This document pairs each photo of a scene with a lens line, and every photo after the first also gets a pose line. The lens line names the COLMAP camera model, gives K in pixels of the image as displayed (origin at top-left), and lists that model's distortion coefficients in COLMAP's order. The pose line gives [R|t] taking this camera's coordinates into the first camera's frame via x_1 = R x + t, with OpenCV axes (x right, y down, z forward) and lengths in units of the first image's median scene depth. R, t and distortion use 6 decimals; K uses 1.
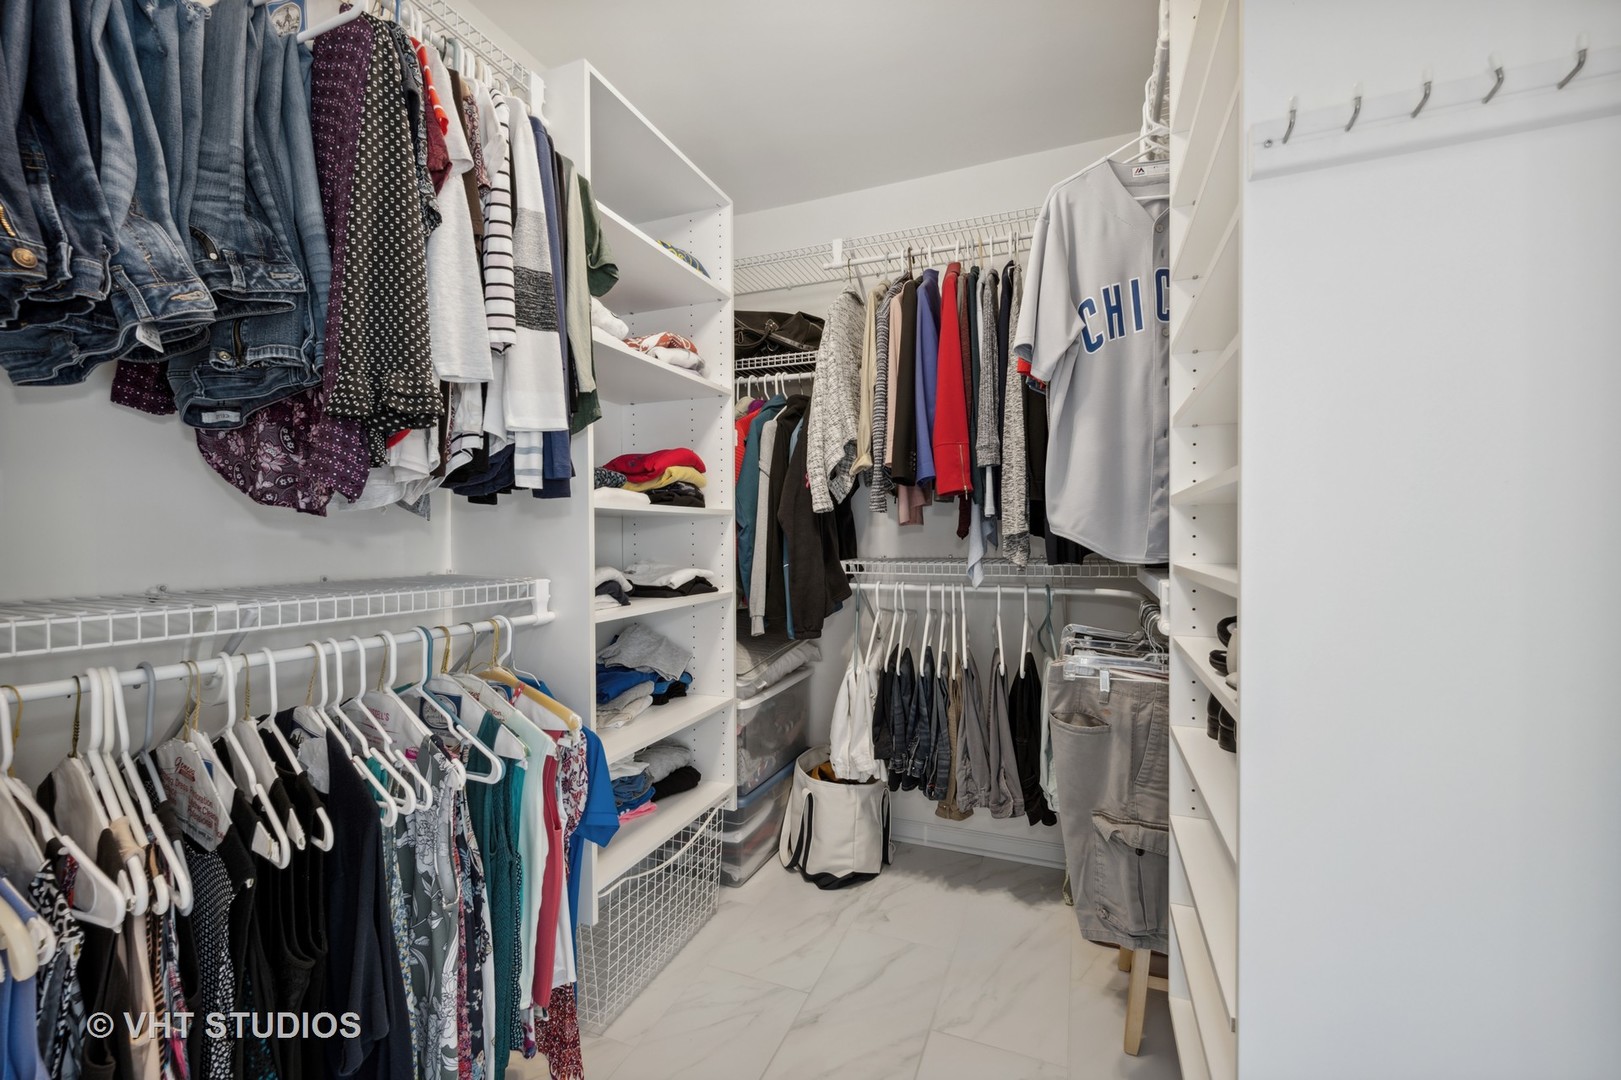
lens RADIAL K [[659.0, 0, 809.8], [0, 659.0, 538.6], [0, 0, 1]] dist [-0.013581, 0.000387]
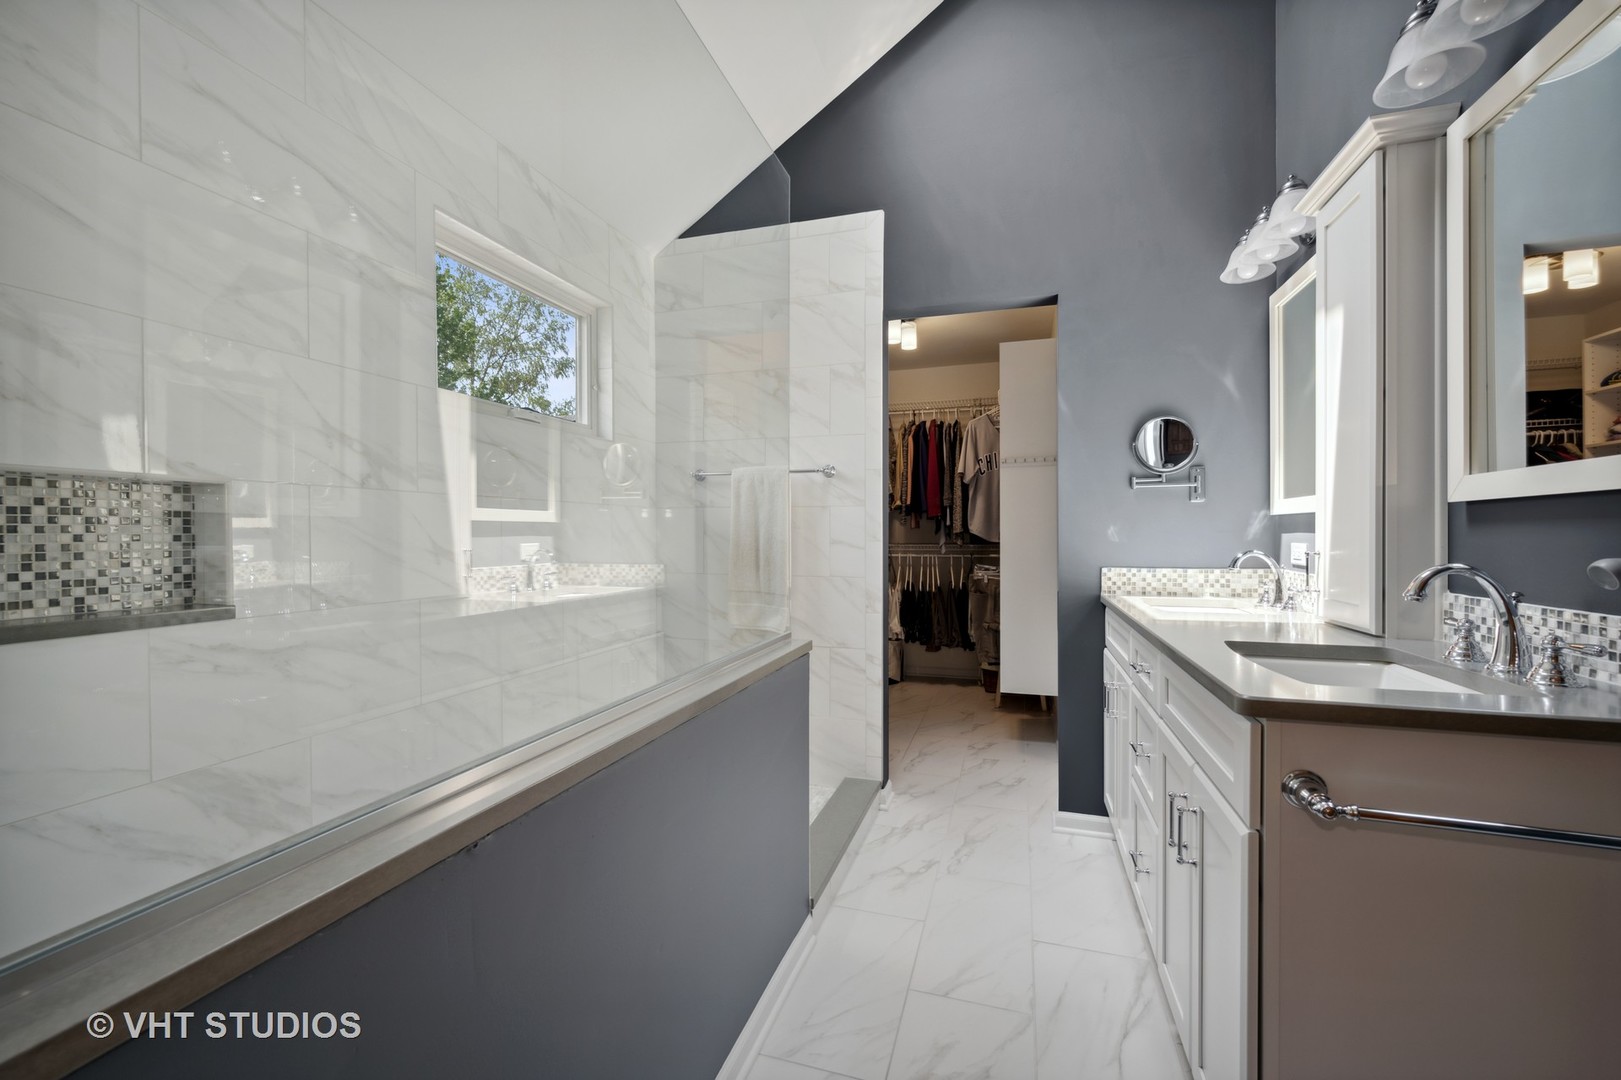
lens RADIAL K [[659.0, 0, 810.1], [0, 659.0, 536.3], [0, 0, 1]] dist [-0.013581, 0.000387]
pose [[0.996677, 0.000940, 0.081455, -0.440577], [-0.000939, 1.000000, -0.000055, 0.007643], [-0.081455, -0.000021, 0.996677, -1.410369]]
